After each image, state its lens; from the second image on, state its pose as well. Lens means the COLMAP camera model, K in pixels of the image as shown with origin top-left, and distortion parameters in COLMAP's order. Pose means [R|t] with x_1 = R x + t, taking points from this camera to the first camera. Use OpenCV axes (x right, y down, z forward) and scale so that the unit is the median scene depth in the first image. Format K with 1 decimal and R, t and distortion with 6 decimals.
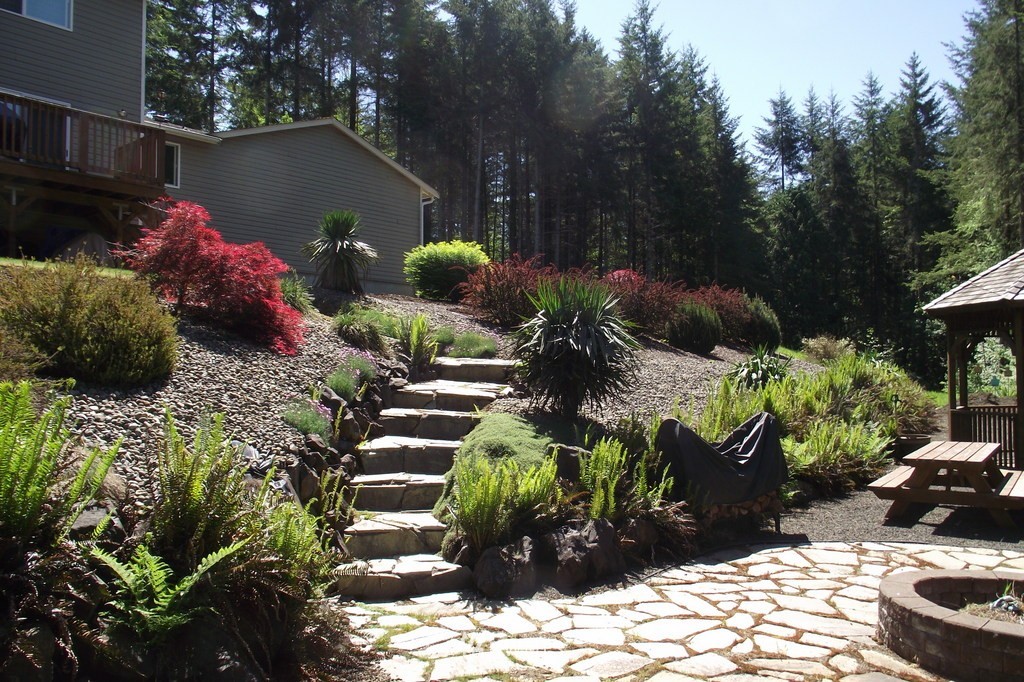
lens RADIAL K [[854.3, 0, 510.8], [0, 854.3, 342.6], [0, 0, 1]] dist [0.003143, 0.010517]
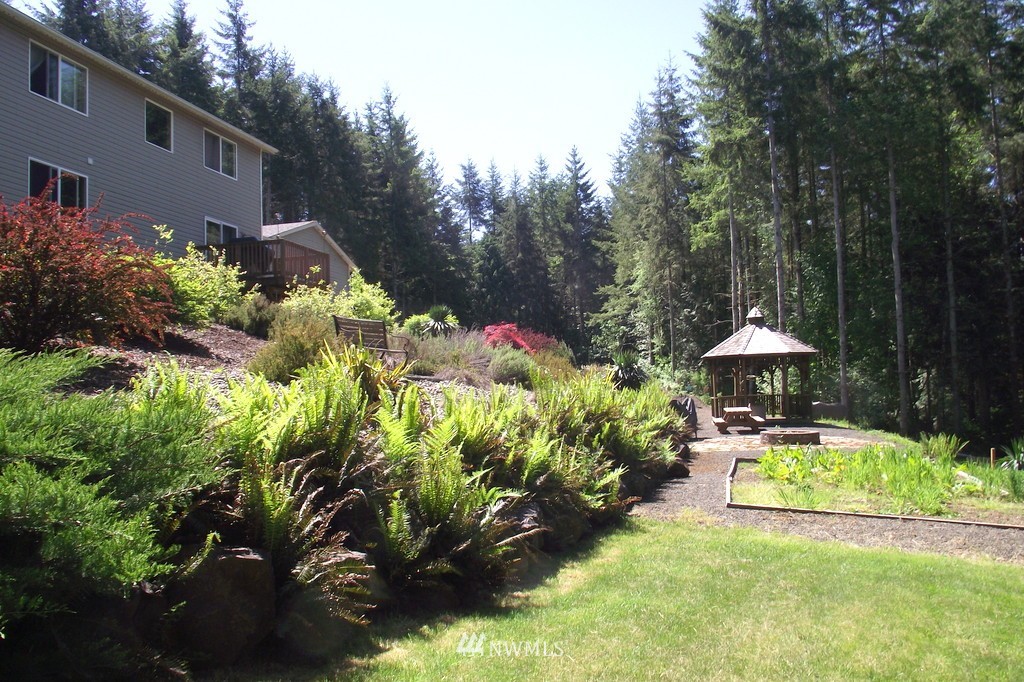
lens RADIAL K [[854.3, 0, 512.7], [0, 854.3, 340.3], [0, 0, 1]] dist [0.003143, 0.010517]
pose [[0.909371, -0.006615, 0.415933, -0.156985], [0.017543, 0.999594, -0.022457, -0.007434], [-0.415615, 0.027719, 0.909118, -0.145912]]
